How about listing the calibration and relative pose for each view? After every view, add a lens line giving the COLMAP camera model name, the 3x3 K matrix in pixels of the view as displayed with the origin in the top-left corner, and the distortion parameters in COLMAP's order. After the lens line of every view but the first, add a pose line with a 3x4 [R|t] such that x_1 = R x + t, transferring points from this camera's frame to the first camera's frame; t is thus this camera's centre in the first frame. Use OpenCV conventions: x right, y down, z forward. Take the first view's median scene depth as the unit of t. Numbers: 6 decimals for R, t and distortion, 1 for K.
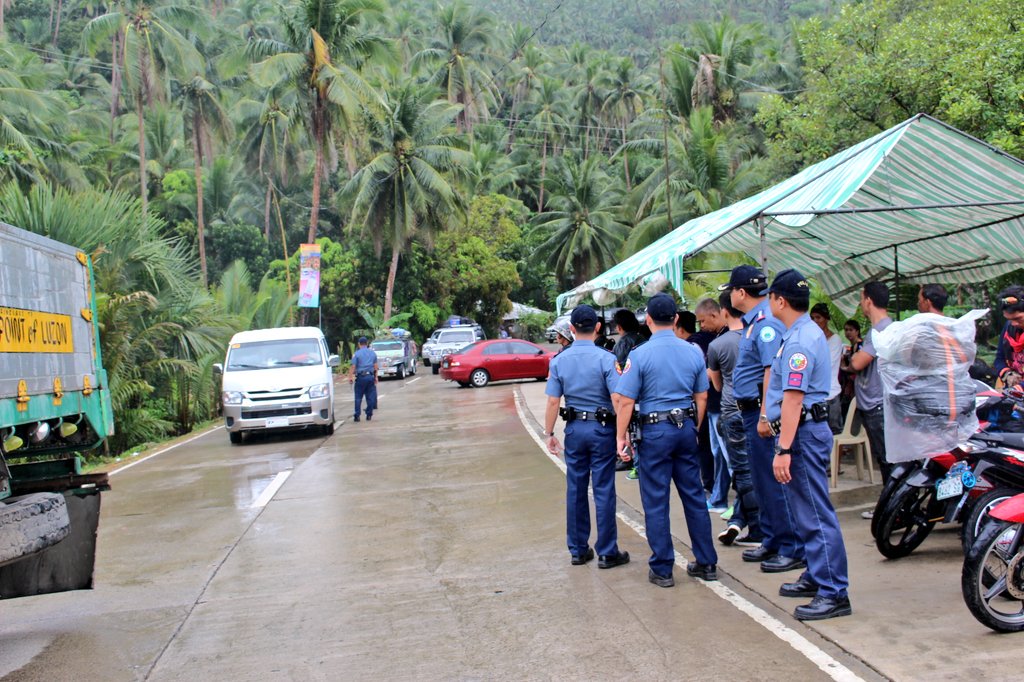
lens RADIAL K [[1068.8, 0, 512.0], [0, 1068.8, 341.0], [0, 0, 1]] dist [-0.092627, 0.018564]
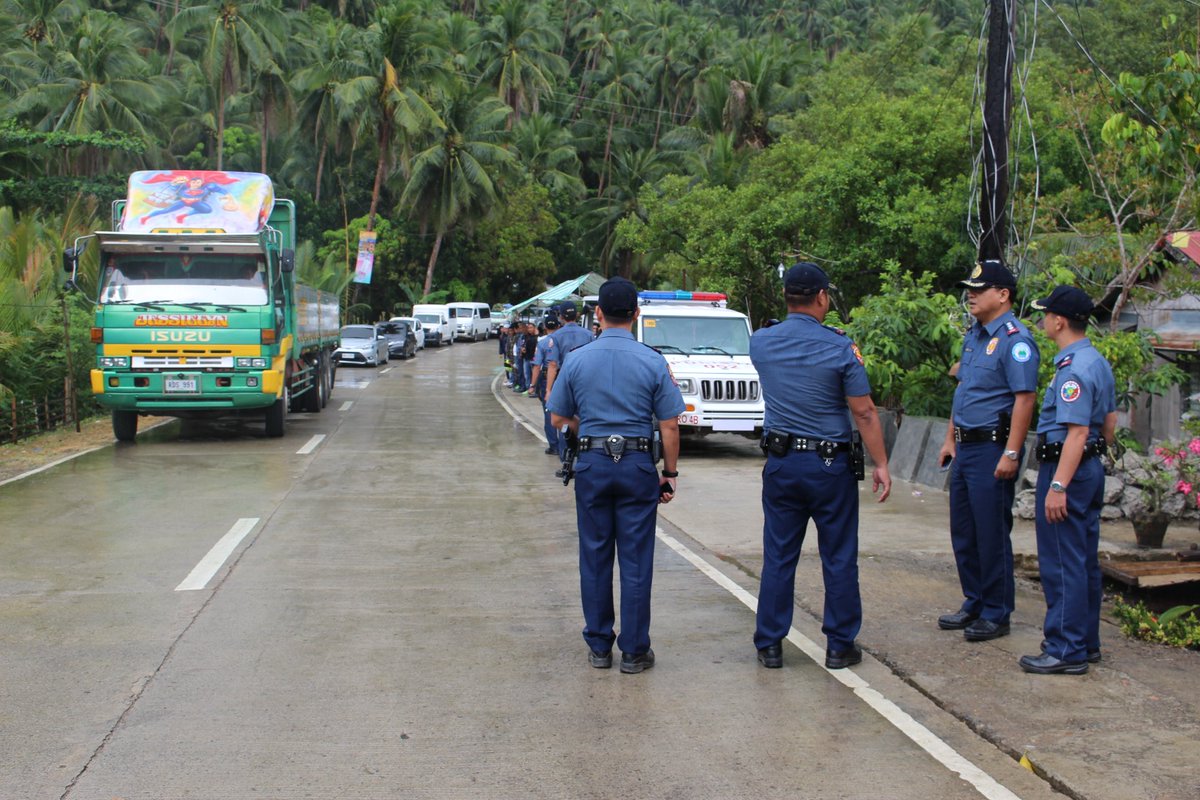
lens RADIAL K [[1252.5, 0, 600.0], [0, 1252.5, 400.0], [0, 0, 1]] dist [-0.092627, 0.018564]
pose [[0.995300, 0.092752, 0.027852, 0.033987], [-0.094262, 0.993799, 0.058973, -0.005540], [-0.022210, -0.061321, 0.997871, -0.284118]]
